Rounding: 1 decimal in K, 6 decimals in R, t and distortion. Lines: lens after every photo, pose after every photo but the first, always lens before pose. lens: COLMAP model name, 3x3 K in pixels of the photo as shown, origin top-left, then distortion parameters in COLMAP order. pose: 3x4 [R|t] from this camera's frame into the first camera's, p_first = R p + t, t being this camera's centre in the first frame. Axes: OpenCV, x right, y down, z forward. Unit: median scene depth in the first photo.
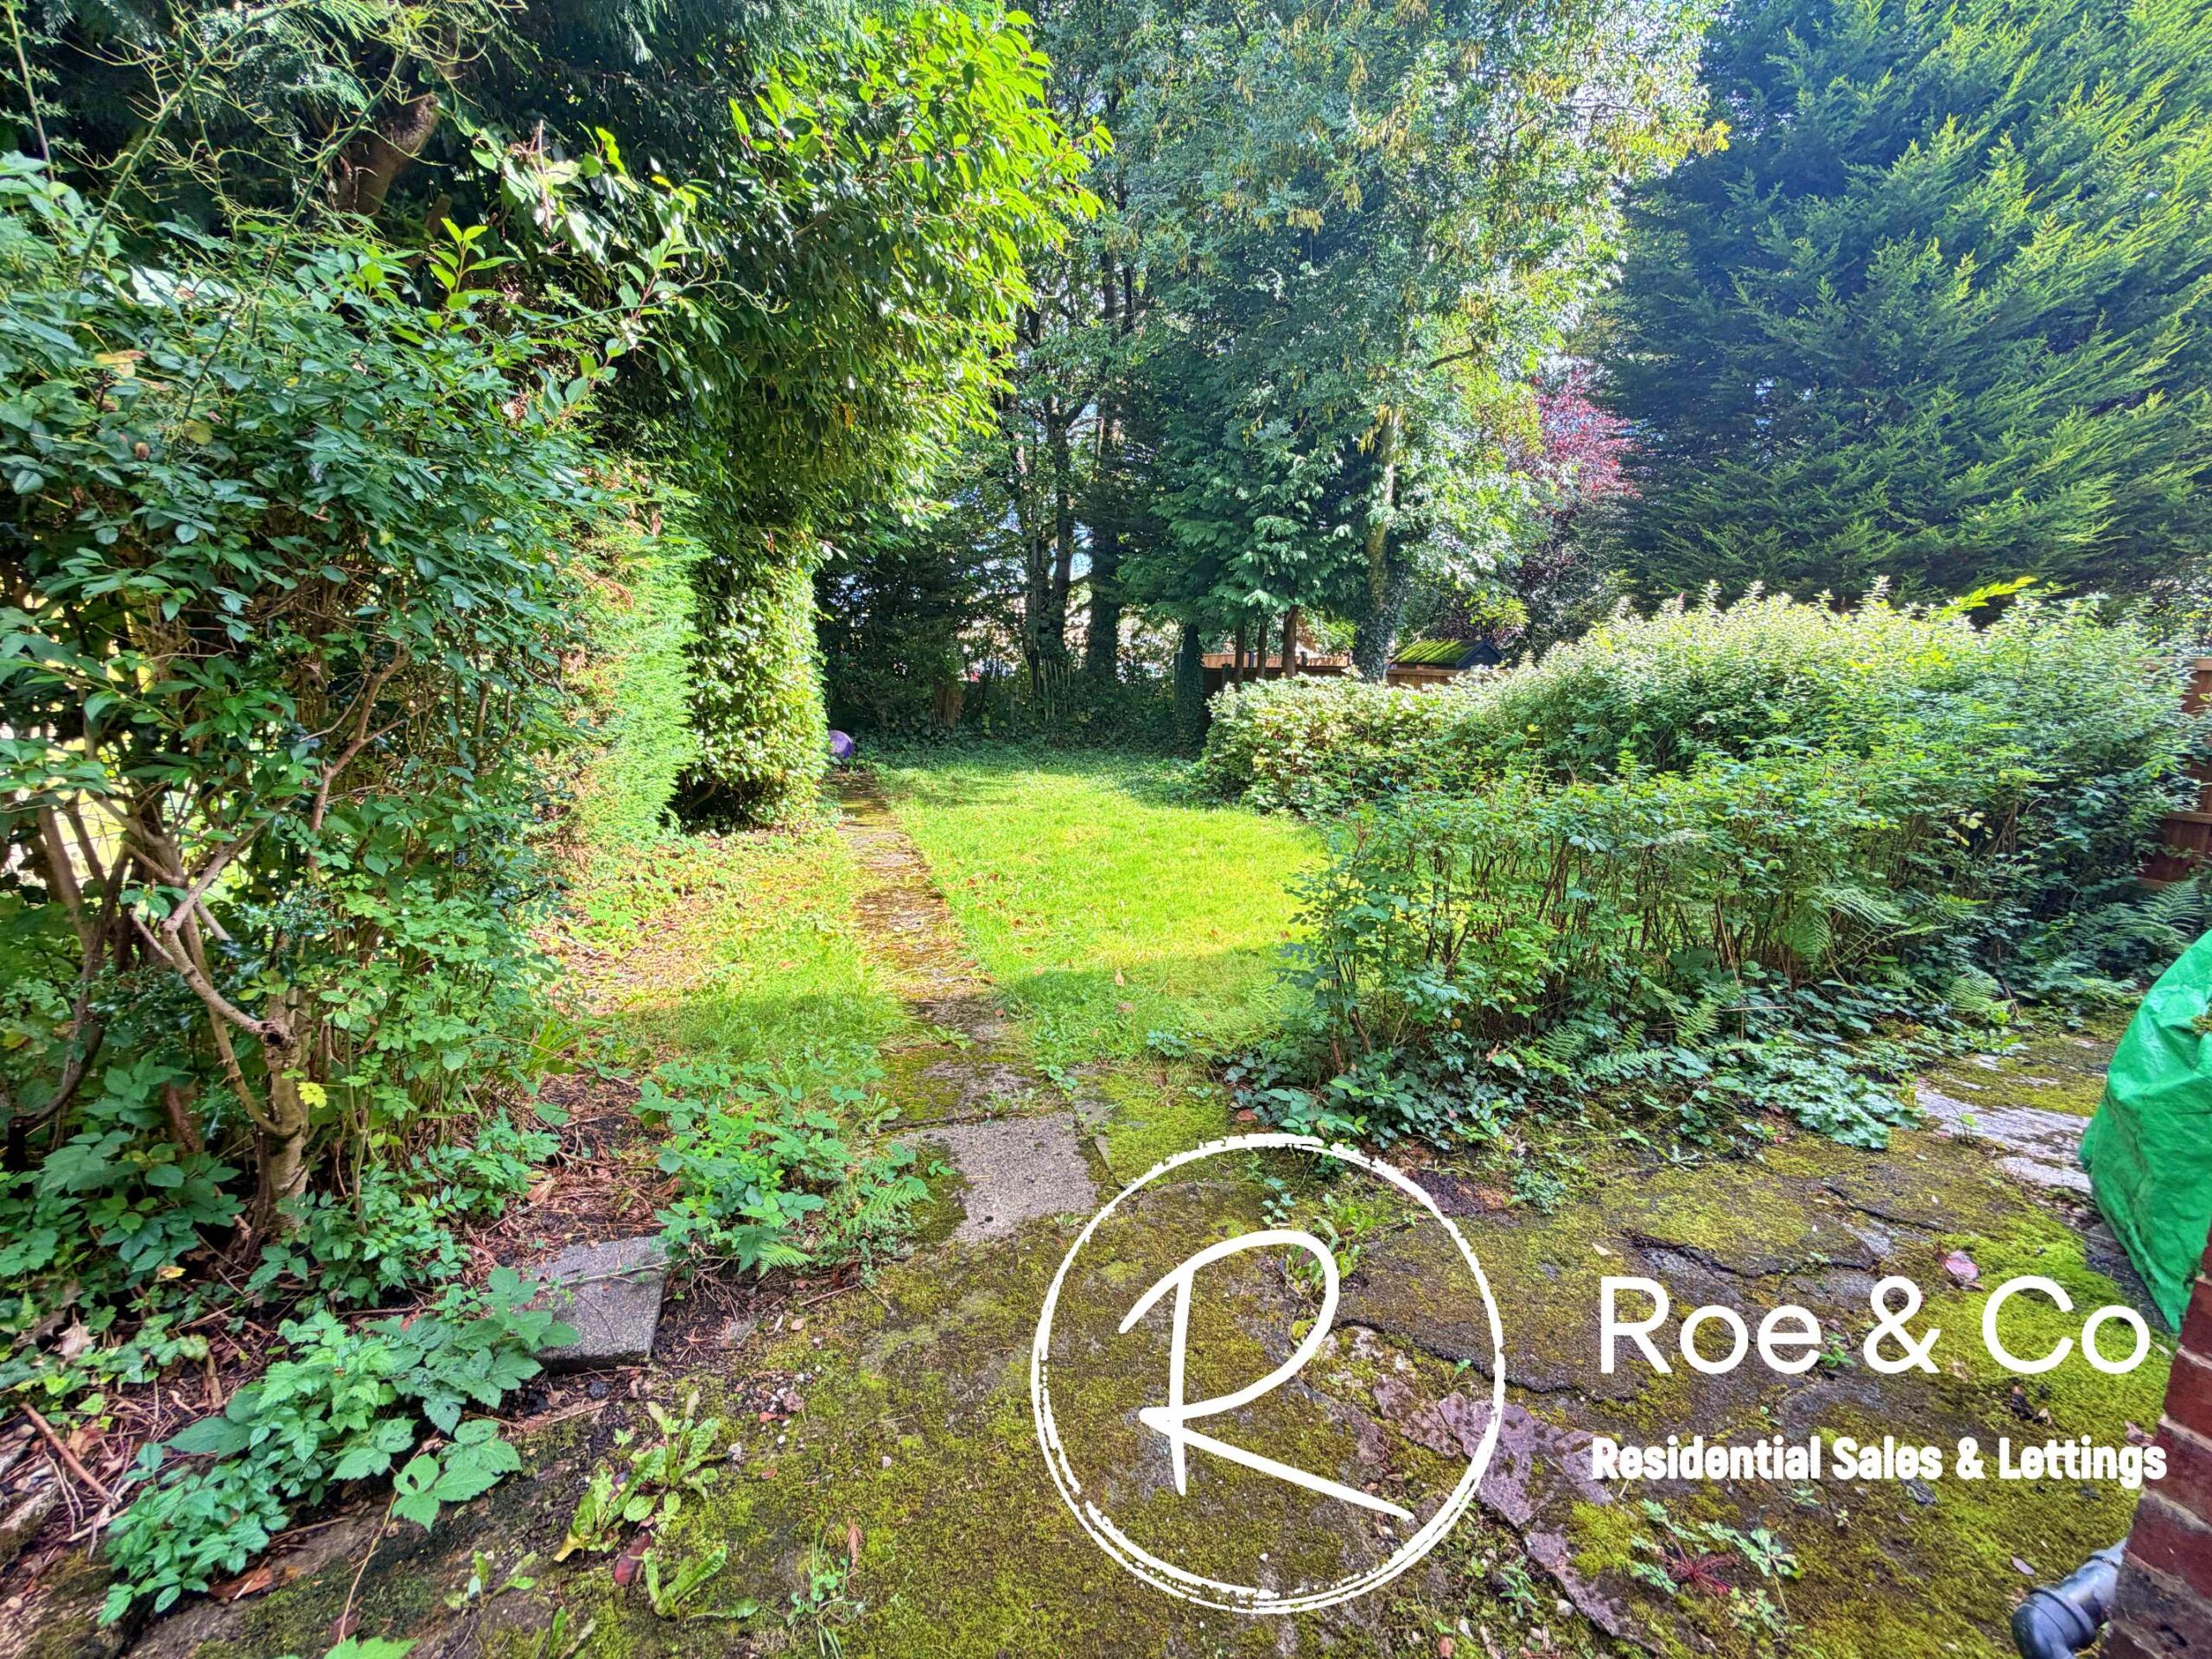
lens RADIAL K [[881.5, 0, 1114.2], [0, 881.5, 831.9], [0, 0, 1]] dist [-0.000710, -0.000210]
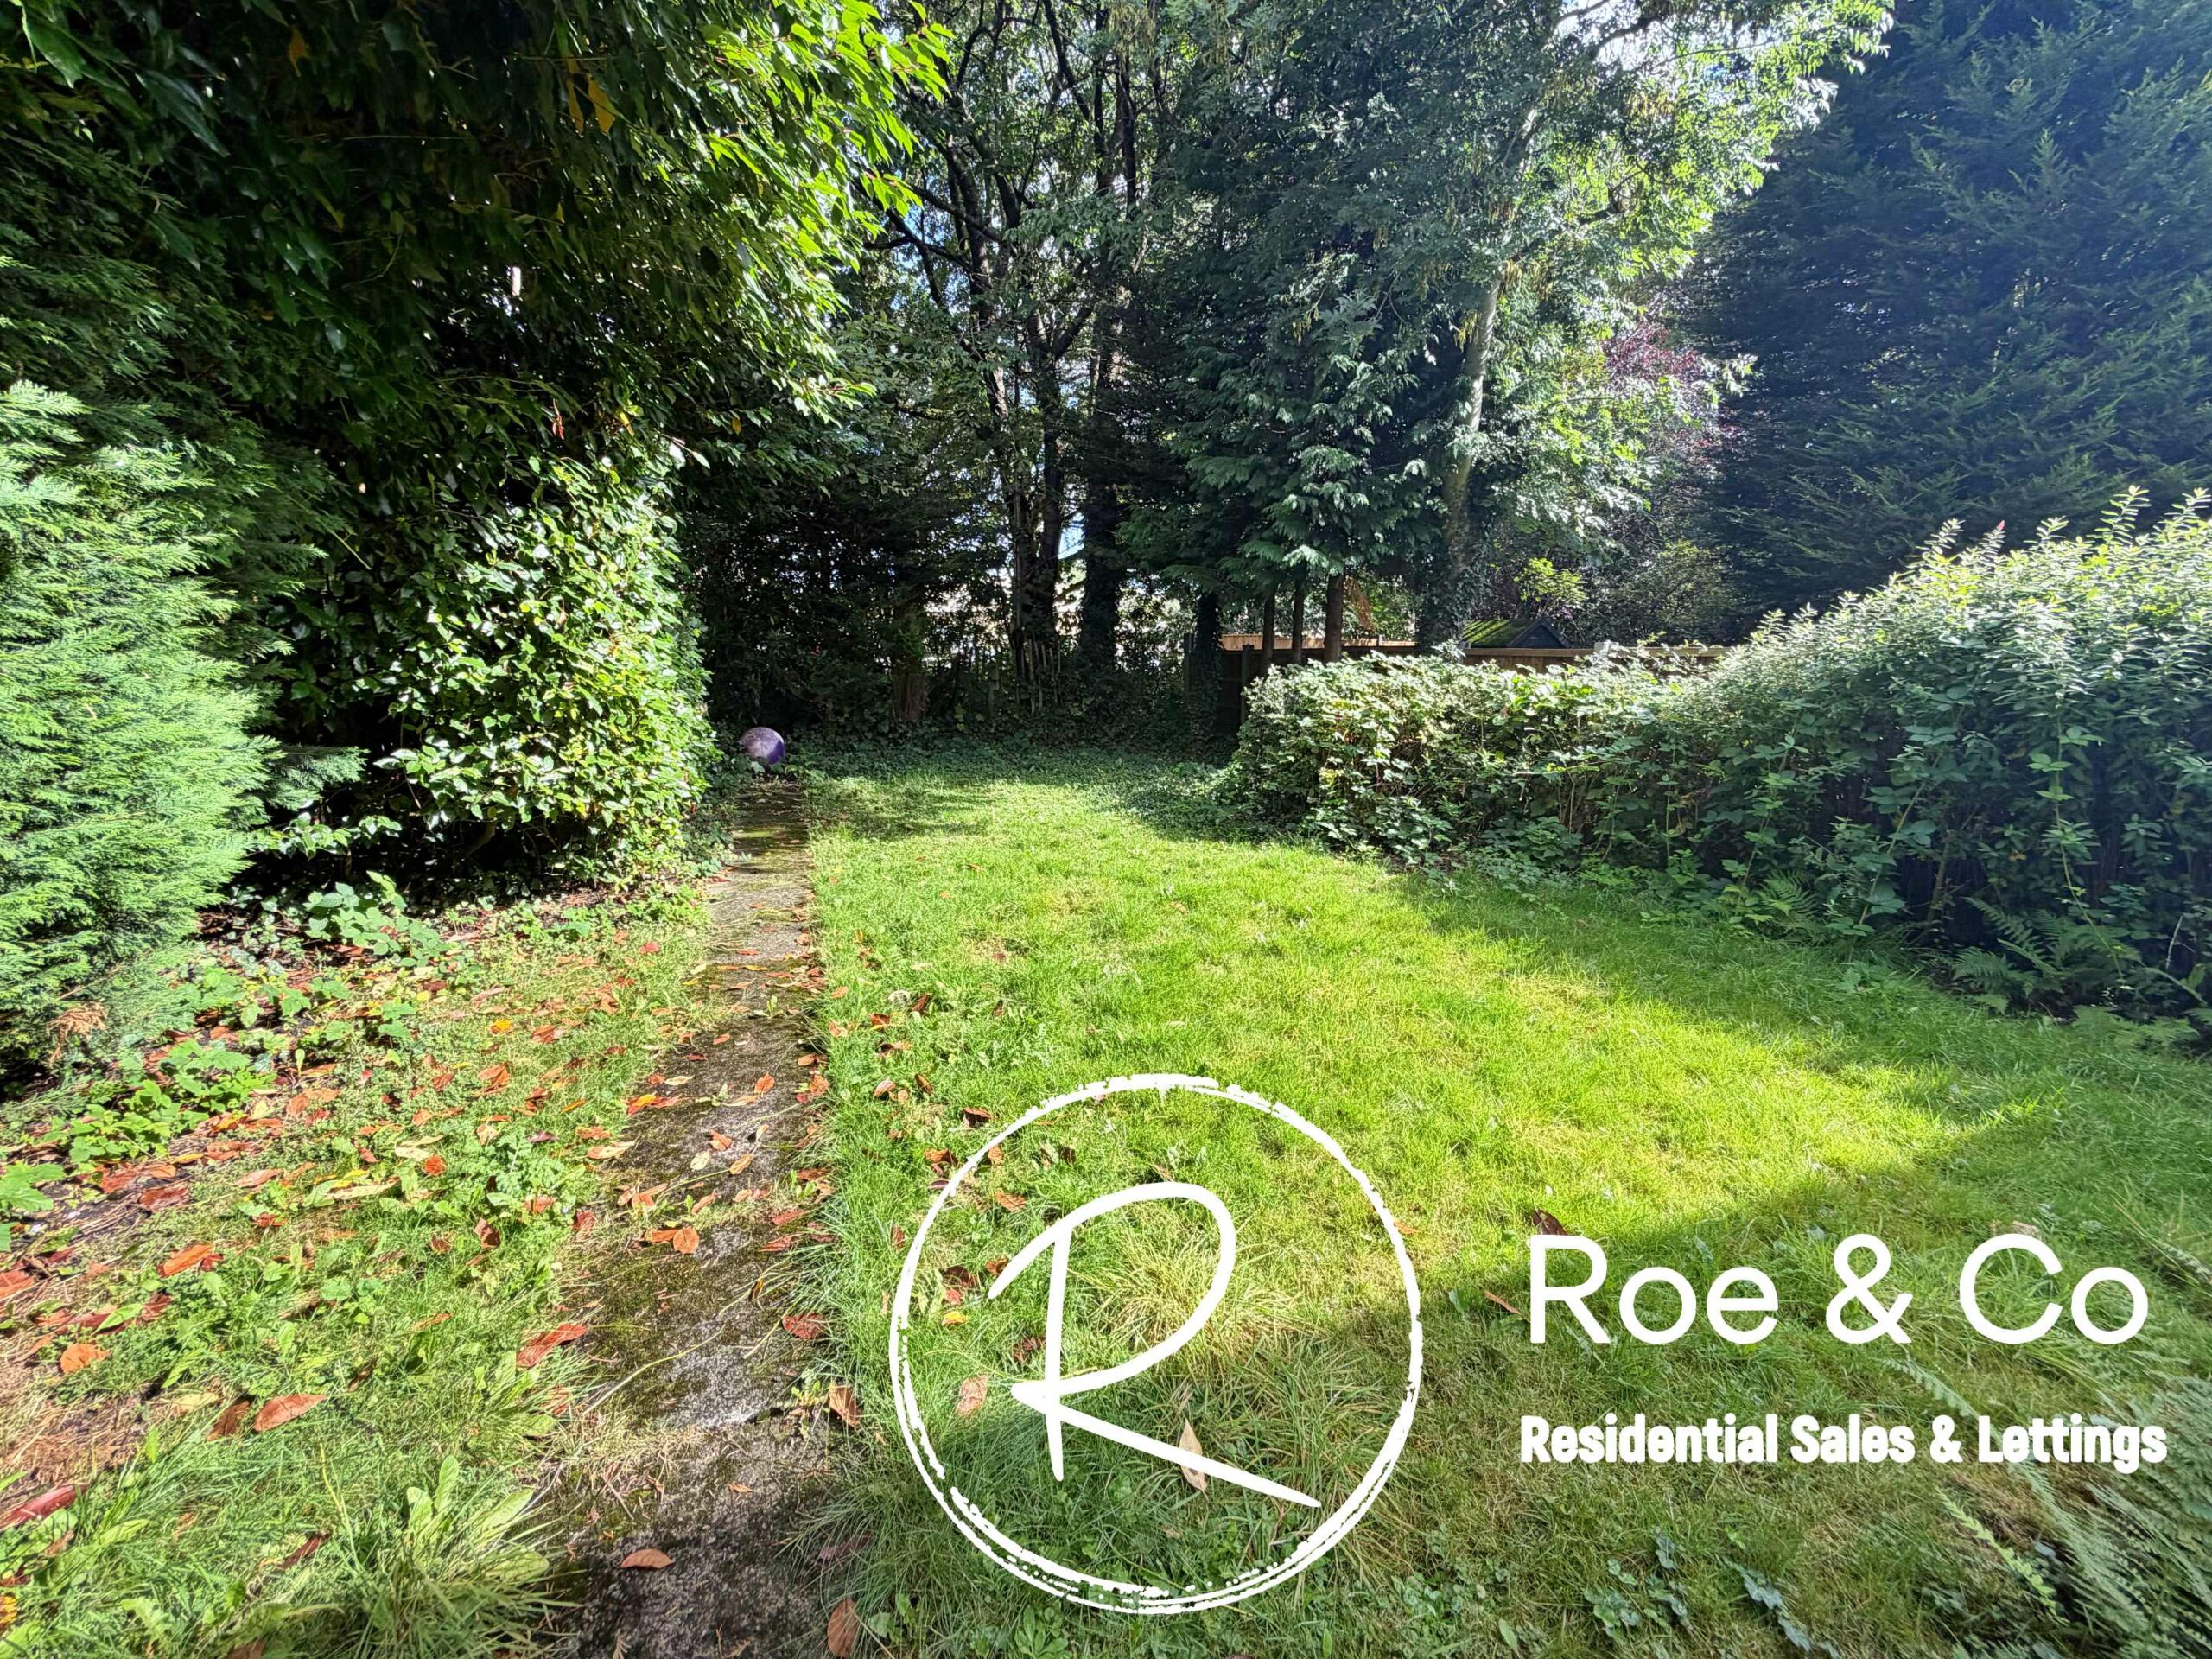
lens RADIAL K [[881.5, 0, 1114.2], [0, 881.5, 831.9], [0, 0, 1]] dist [-0.000710, -0.000210]
pose [[0.999961, -0.002345, 0.008519, -0.010877], [0.002243, 0.999926, 0.011933, -0.038081], [-0.008547, -0.011913, 0.999893, 0.259695]]
